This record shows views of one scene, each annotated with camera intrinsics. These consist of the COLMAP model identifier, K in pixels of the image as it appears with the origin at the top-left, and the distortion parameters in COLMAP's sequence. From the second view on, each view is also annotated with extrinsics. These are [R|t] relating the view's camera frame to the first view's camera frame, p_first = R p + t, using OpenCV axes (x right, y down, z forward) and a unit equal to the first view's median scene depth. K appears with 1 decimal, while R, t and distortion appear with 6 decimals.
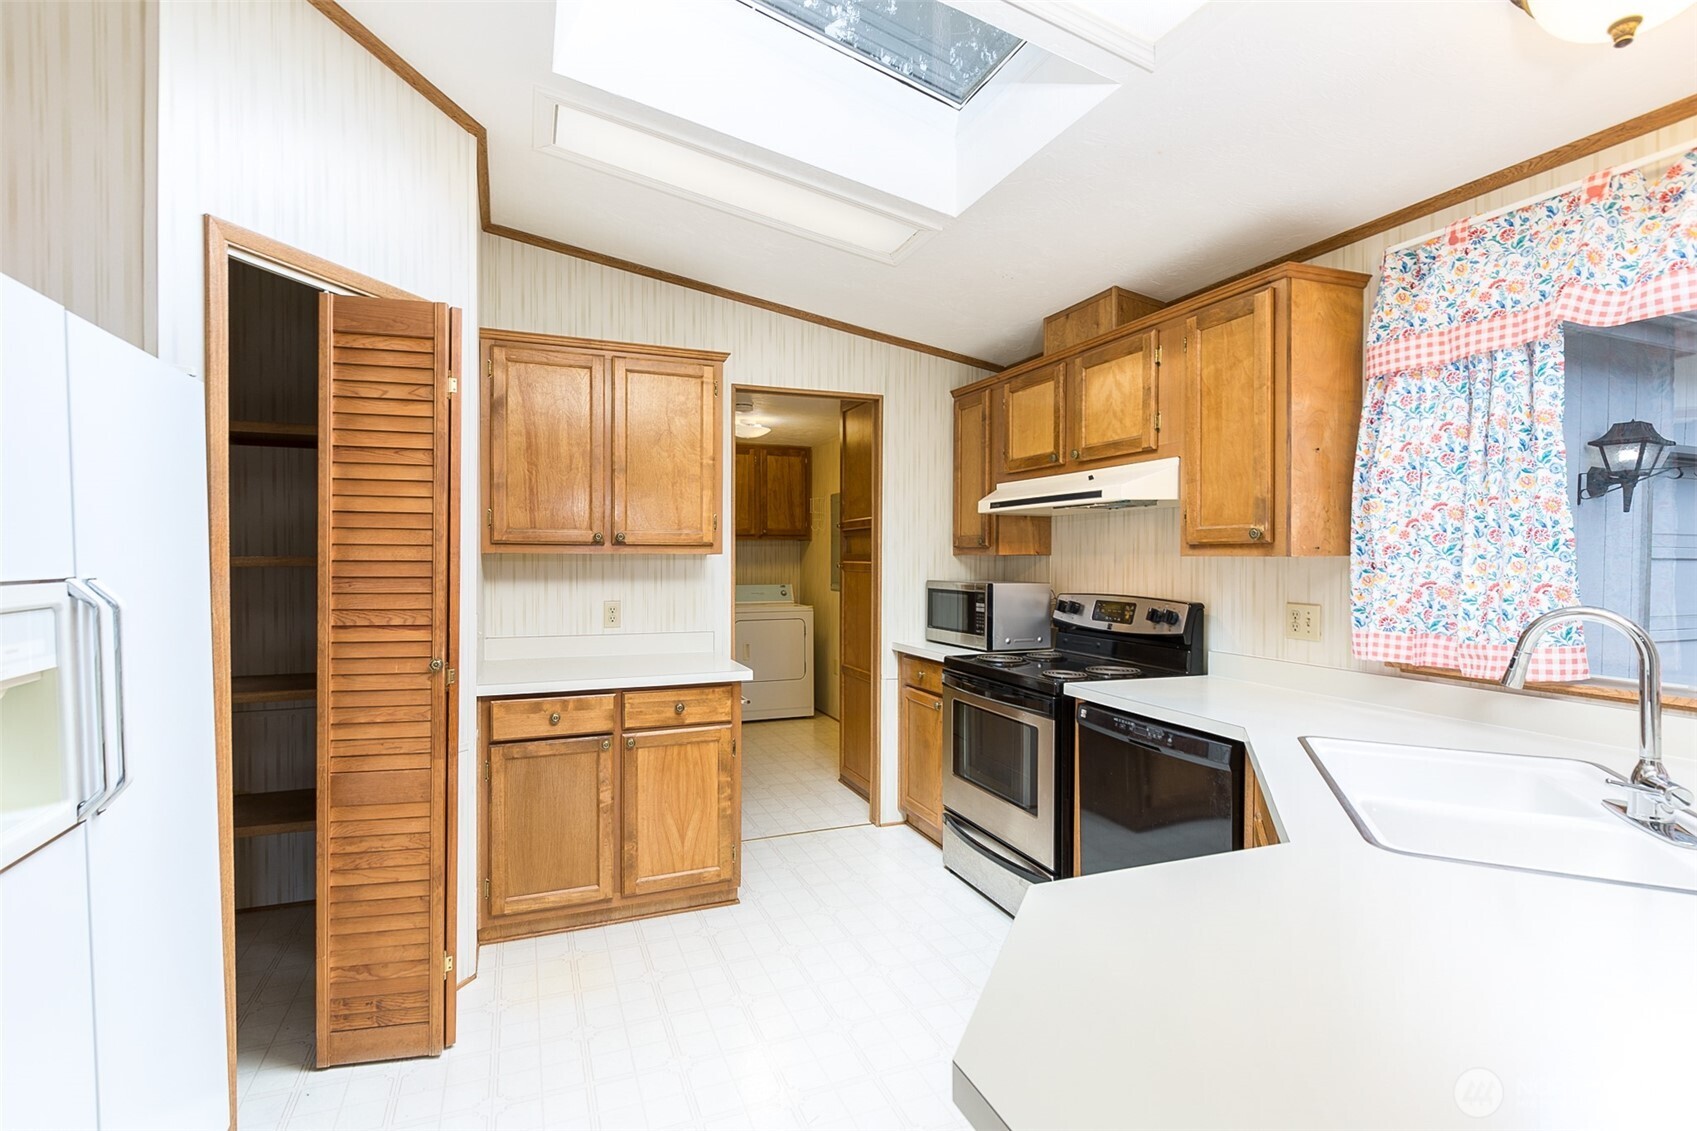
lens RADIAL K [[803.8, 0, 850.1], [0, 803.8, 565.4], [0, 0, 1]] dist [0.006156, -0.001921]
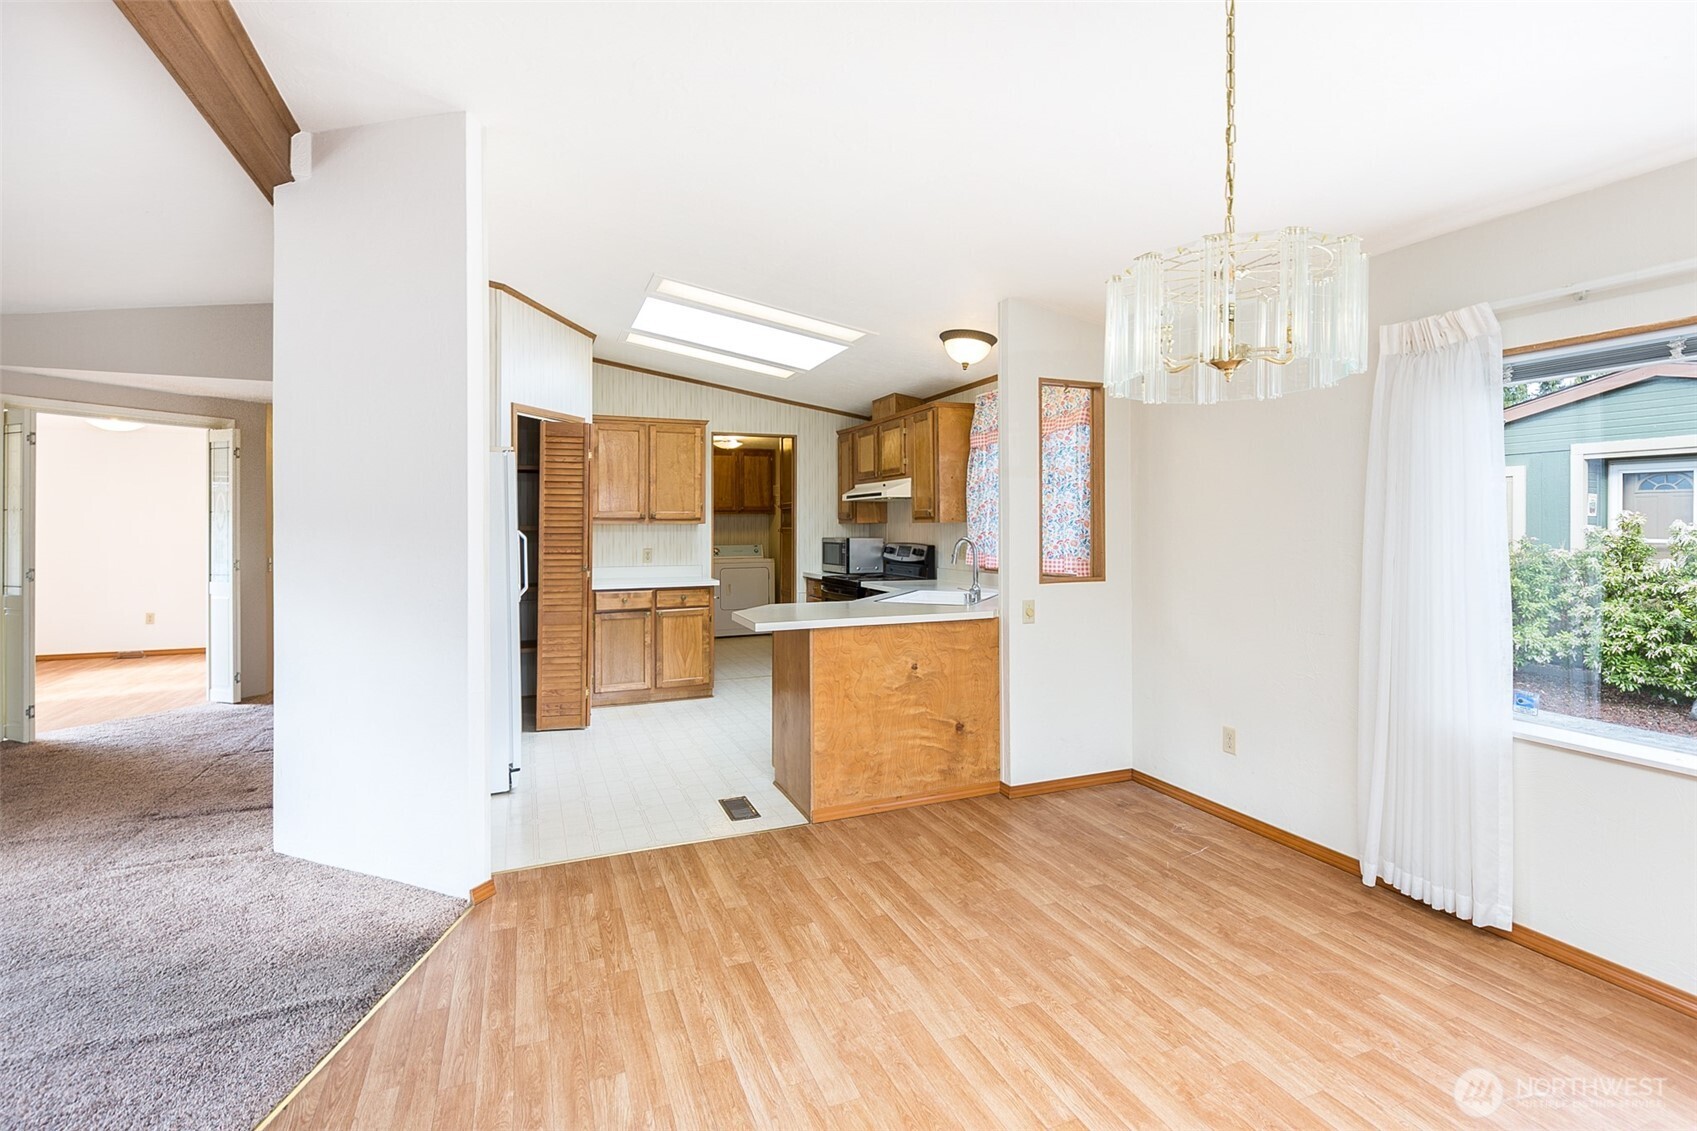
lens RADIAL K [[803.8, 0, 875.6], [0, 803.8, 510.4], [0, 0, 1]] dist [0.006156, -0.001921]
pose [[0.999645, -0.007172, 0.025664, 0.226874], [0.007967, 0.999488, -0.030996, 0.019691], [-0.025428, 0.031190, 0.999190, -1.066893]]
